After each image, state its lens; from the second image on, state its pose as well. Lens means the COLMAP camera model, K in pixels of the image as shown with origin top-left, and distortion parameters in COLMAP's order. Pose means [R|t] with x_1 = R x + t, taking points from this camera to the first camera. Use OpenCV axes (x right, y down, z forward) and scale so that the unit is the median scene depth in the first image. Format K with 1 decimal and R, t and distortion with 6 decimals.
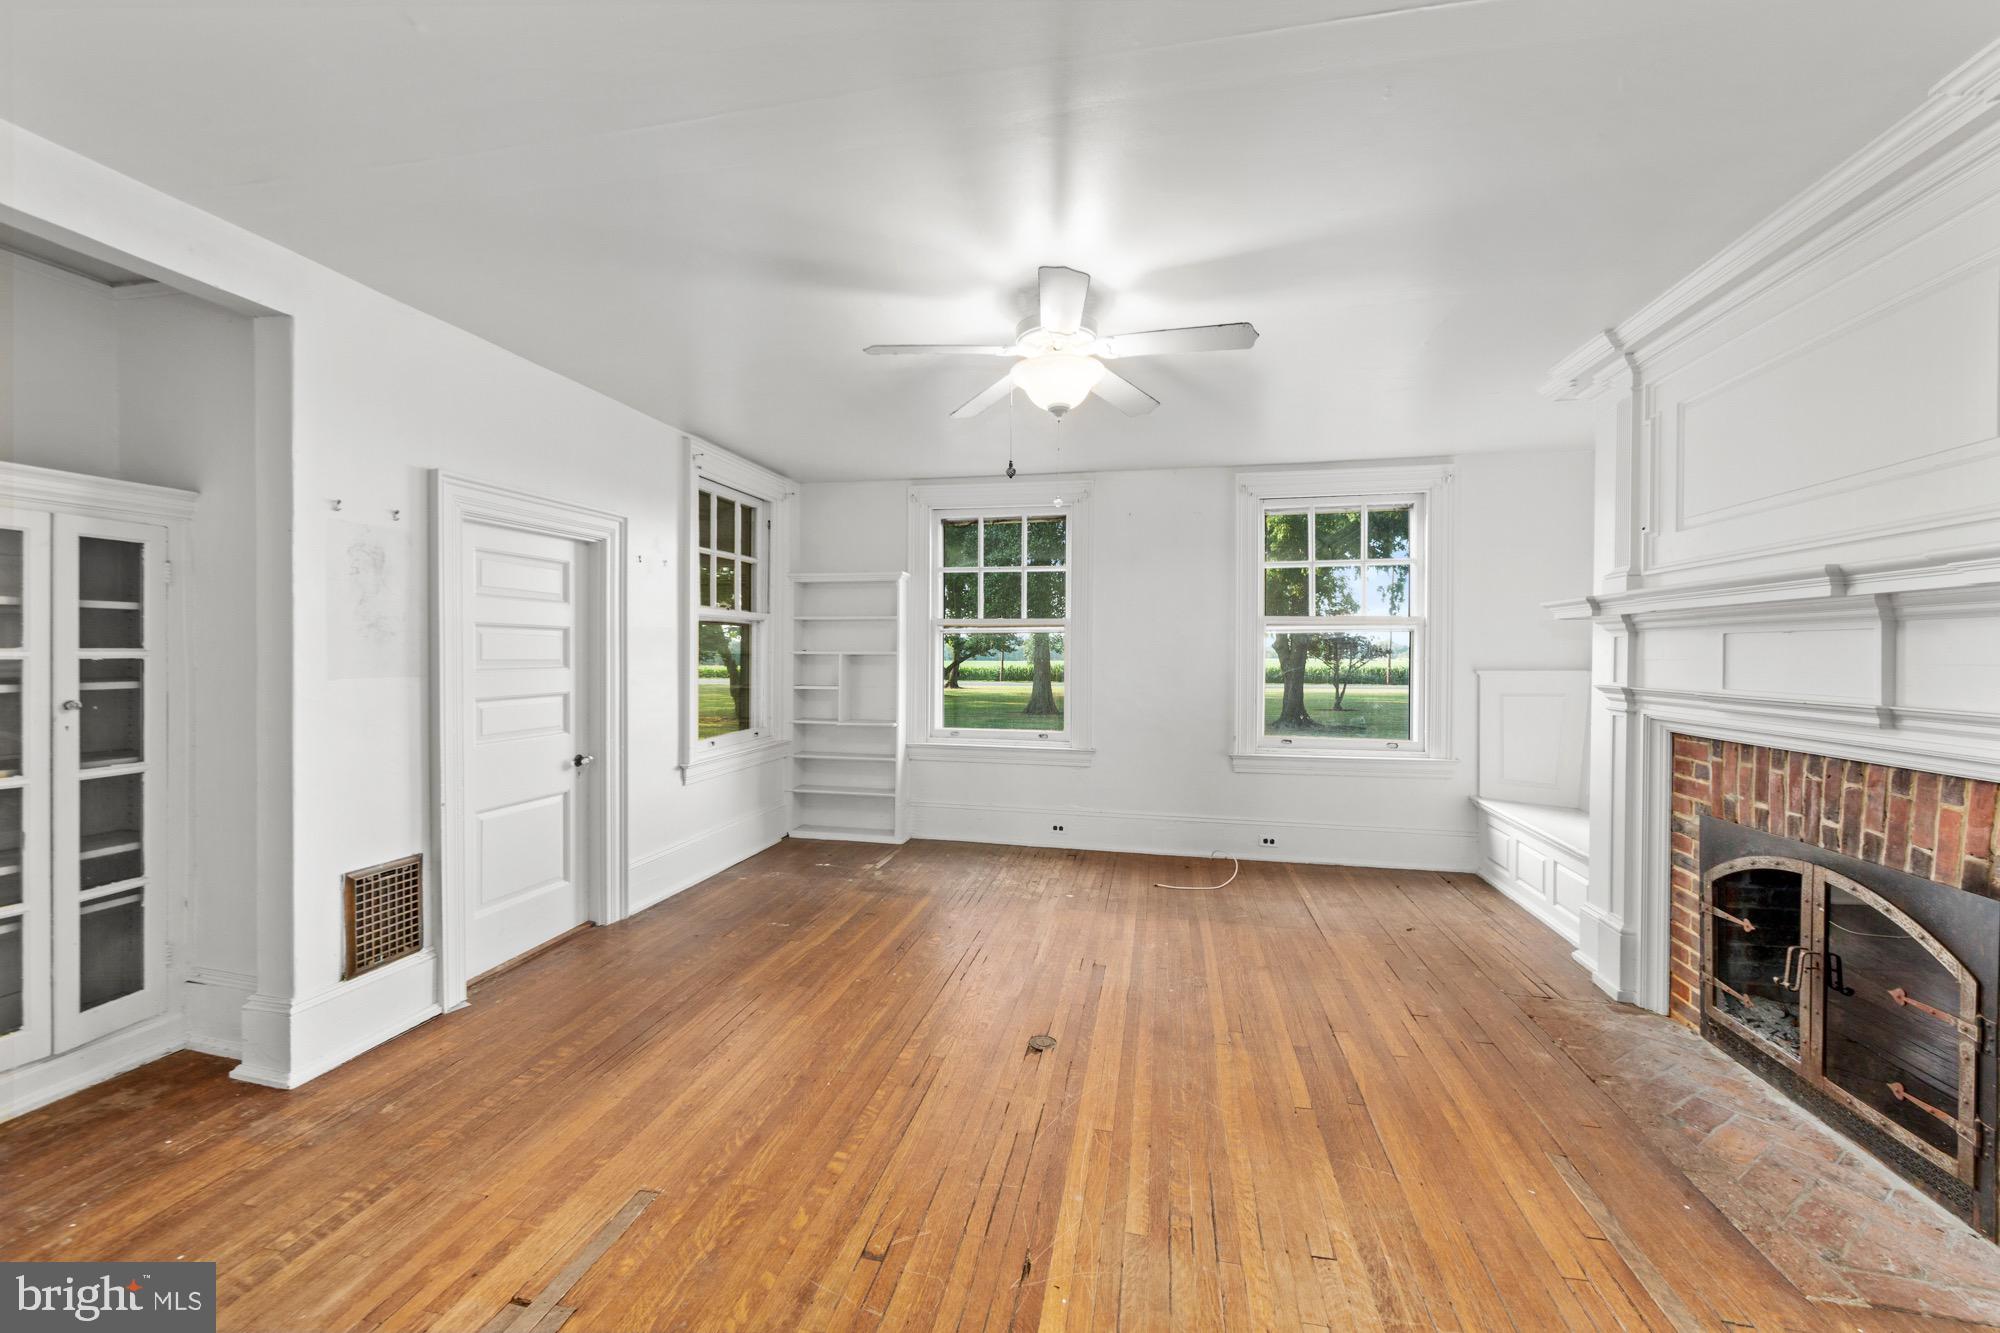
lens RADIAL K [[797.0, 0, 995.0], [0, 797.0, 653.6], [0, 0, 1]] dist [0.000624, 0.000071]
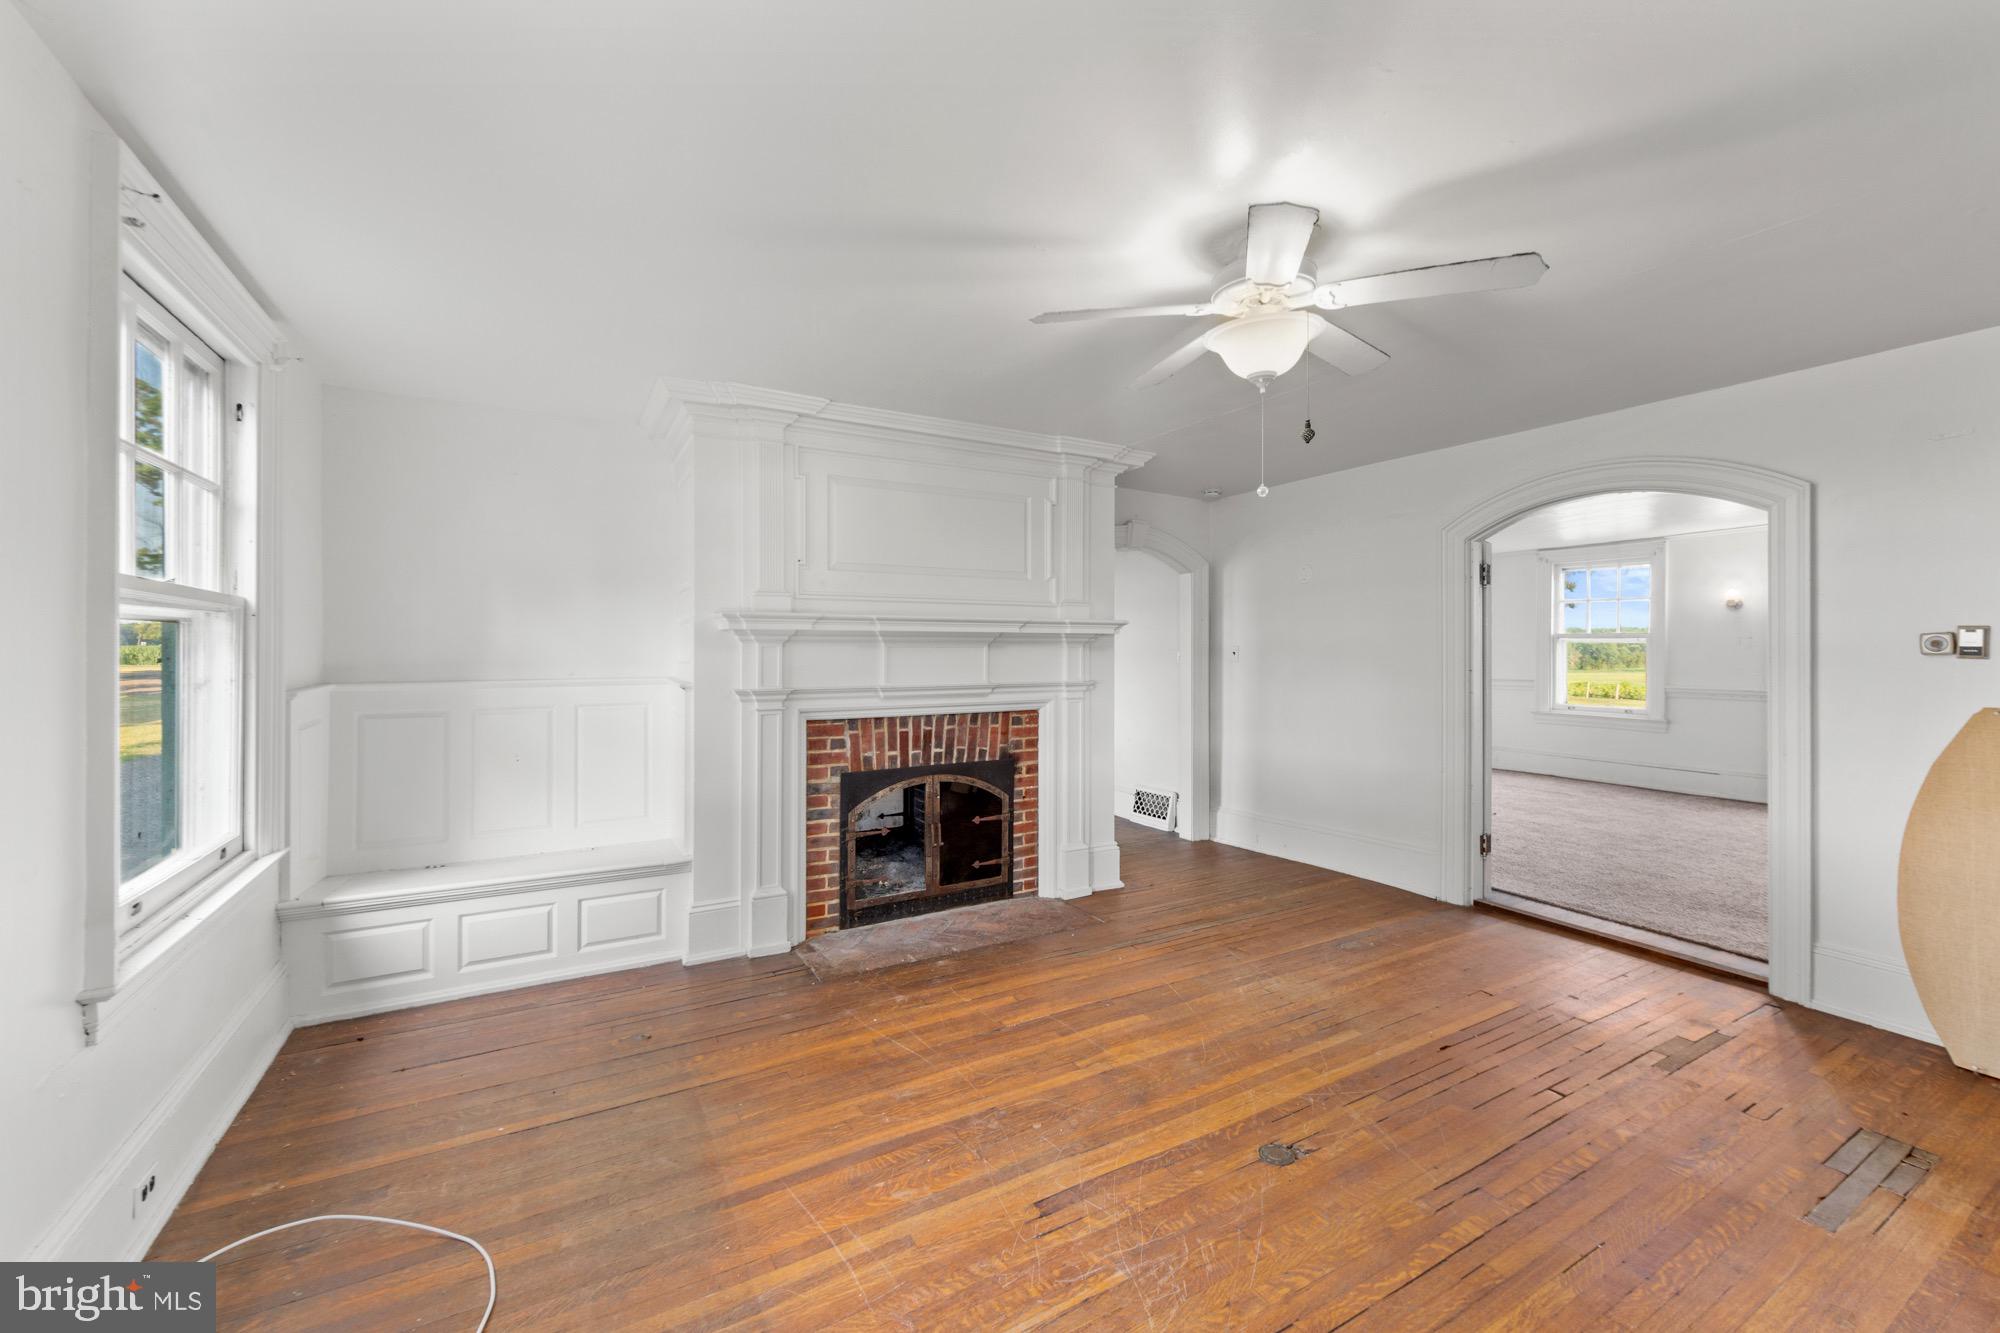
lens RADIAL K [[797.0, 0, 995.0], [0, 797.0, 653.6], [0, 0, 1]] dist [0.000624, 0.000071]
pose [[-0.672219, -0.012239, 0.740251, -0.343717], [-0.004835, 0.999915, 0.012142, -0.029856], [-0.740336, 0.004583, -0.672221, 1.769839]]
